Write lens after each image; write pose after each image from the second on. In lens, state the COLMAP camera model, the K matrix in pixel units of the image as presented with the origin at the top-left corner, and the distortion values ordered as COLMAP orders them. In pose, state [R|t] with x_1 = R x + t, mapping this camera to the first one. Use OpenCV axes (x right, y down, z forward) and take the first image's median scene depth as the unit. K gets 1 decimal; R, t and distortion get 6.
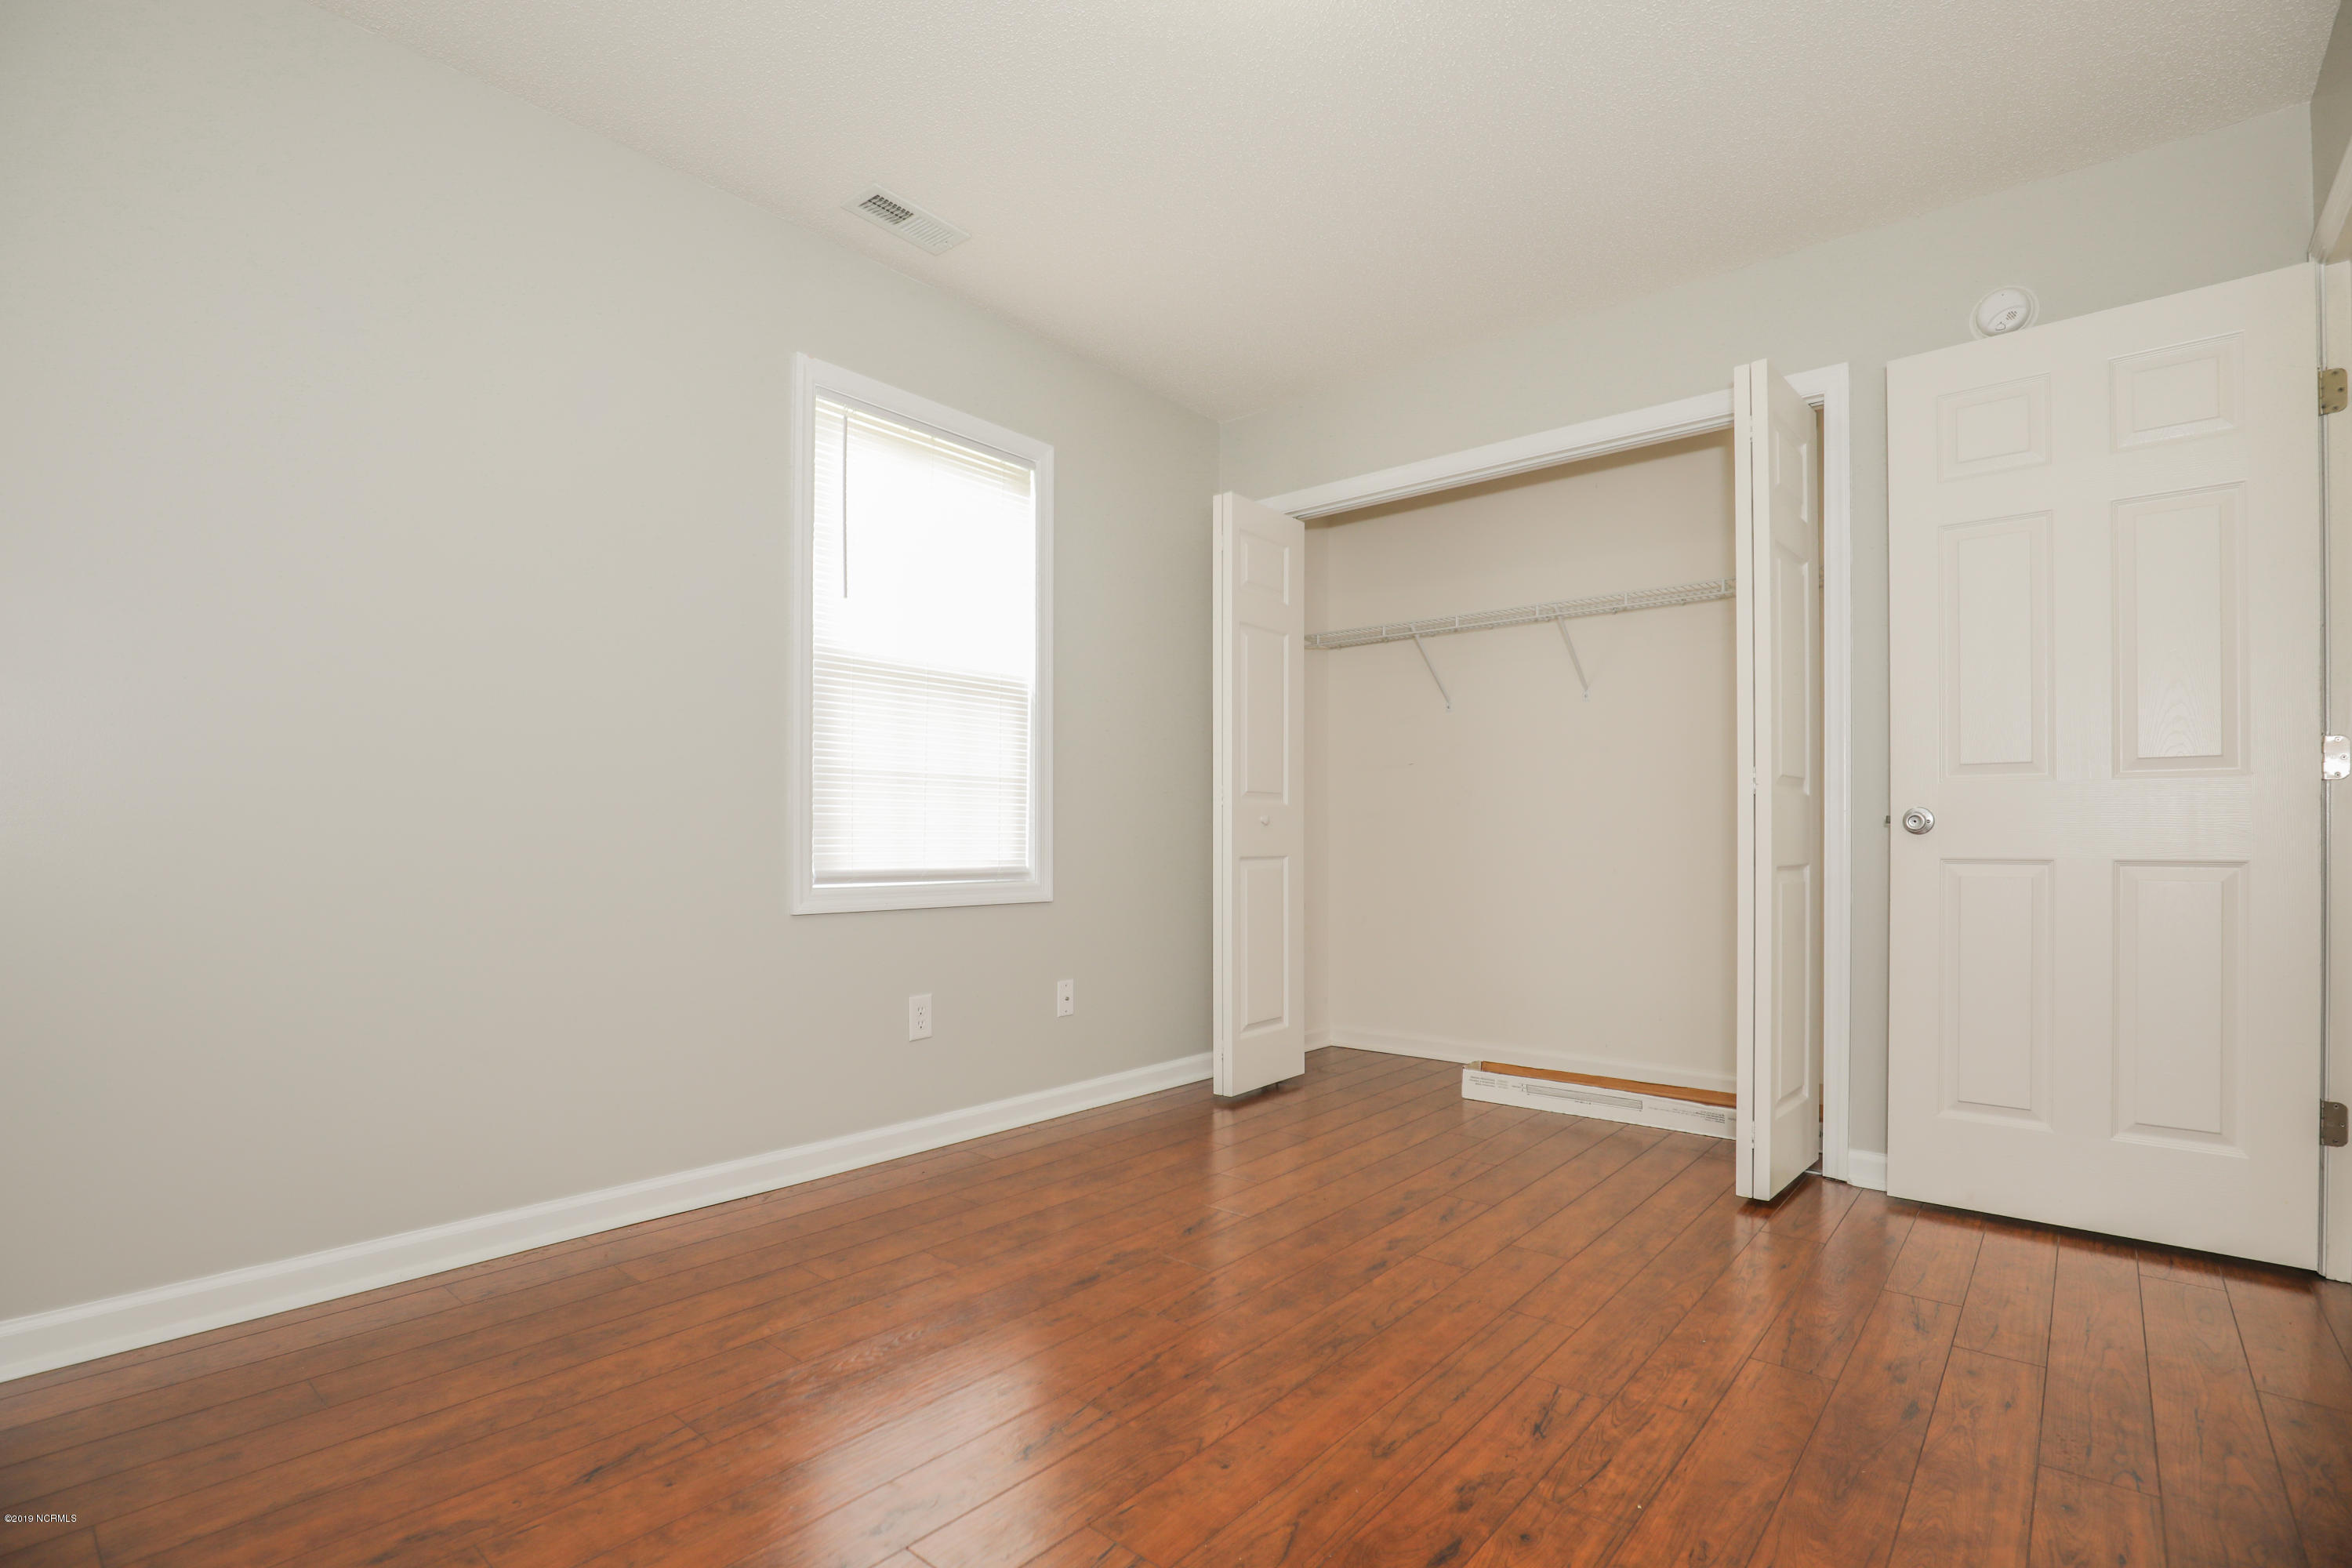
lens RADIAL K [[1086.8, 0, 1148.9], [0, 1086.8, 829.6], [0, 0, 1]] dist [-0.034493, 0.006748]
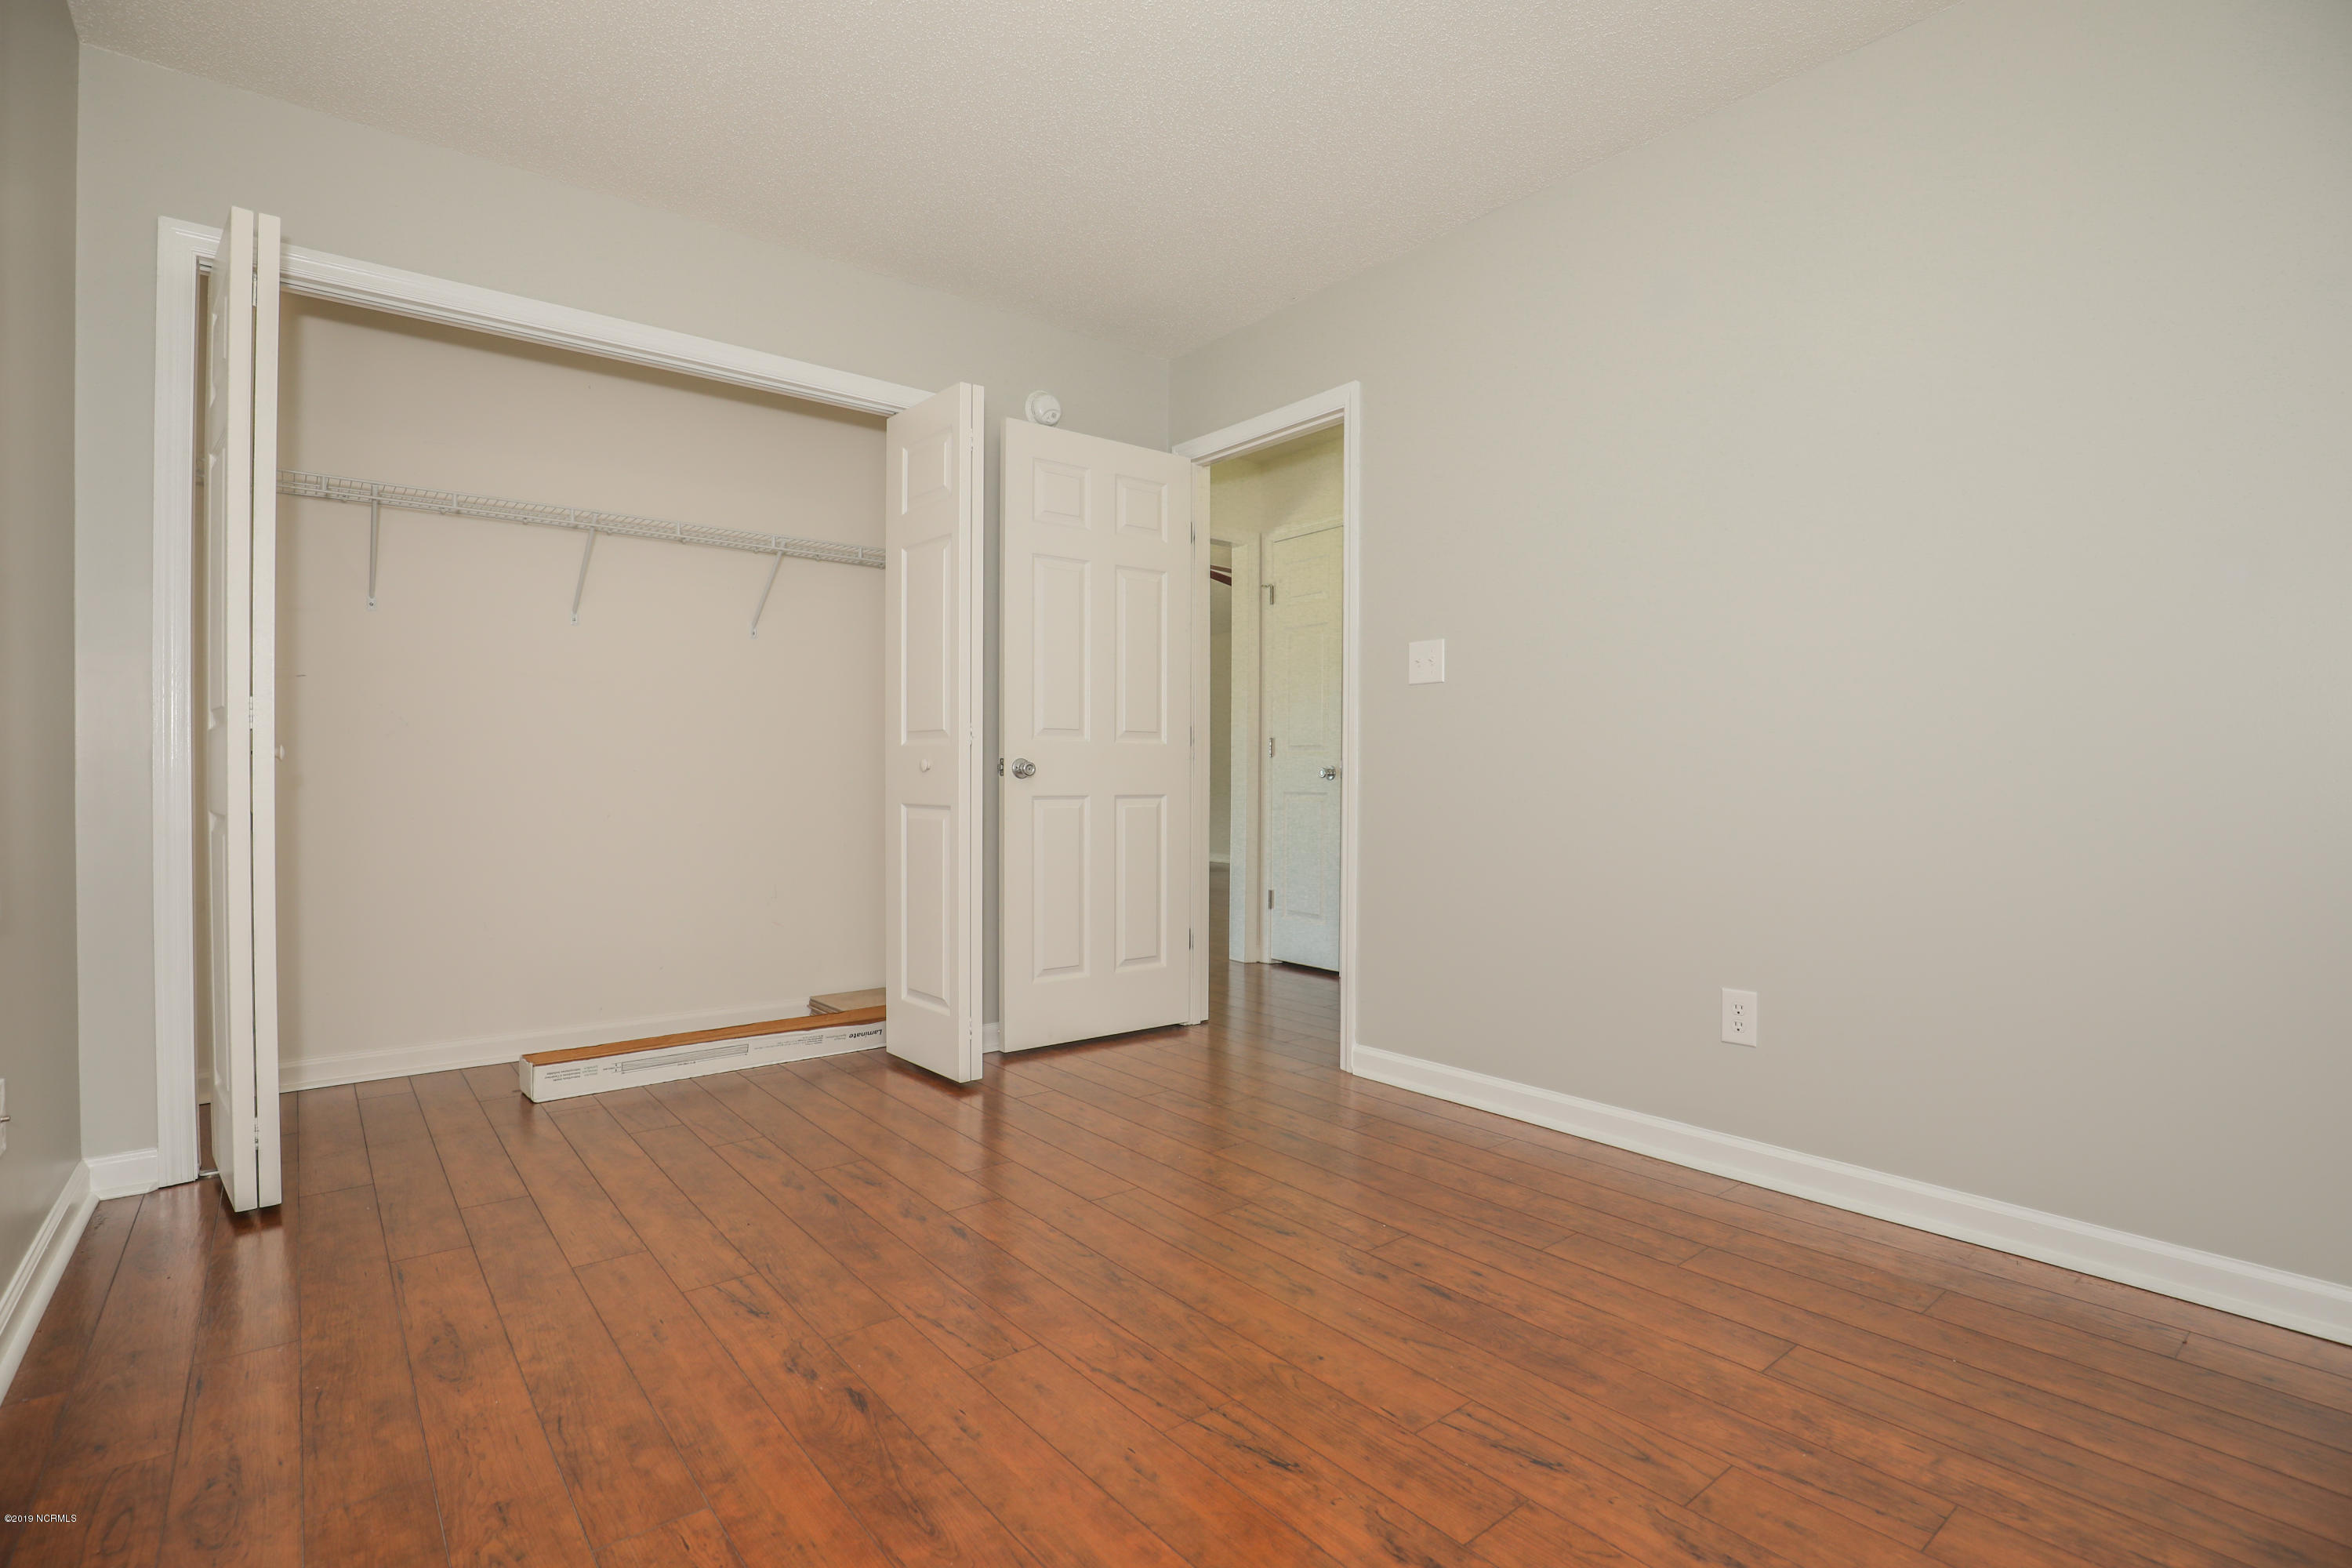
lens RADIAL K [[1086.8, 0, 1192.7], [0, 1086.8, 789.7], [0, 0, 1]] dist [-0.034493, 0.006748]
pose [[0.171272, -0.004519, 0.985213, -0.564166], [-0.006873, 0.999960, 0.005782, 0.008956], [-0.985200, -0.007762, 0.171234, 0.526757]]
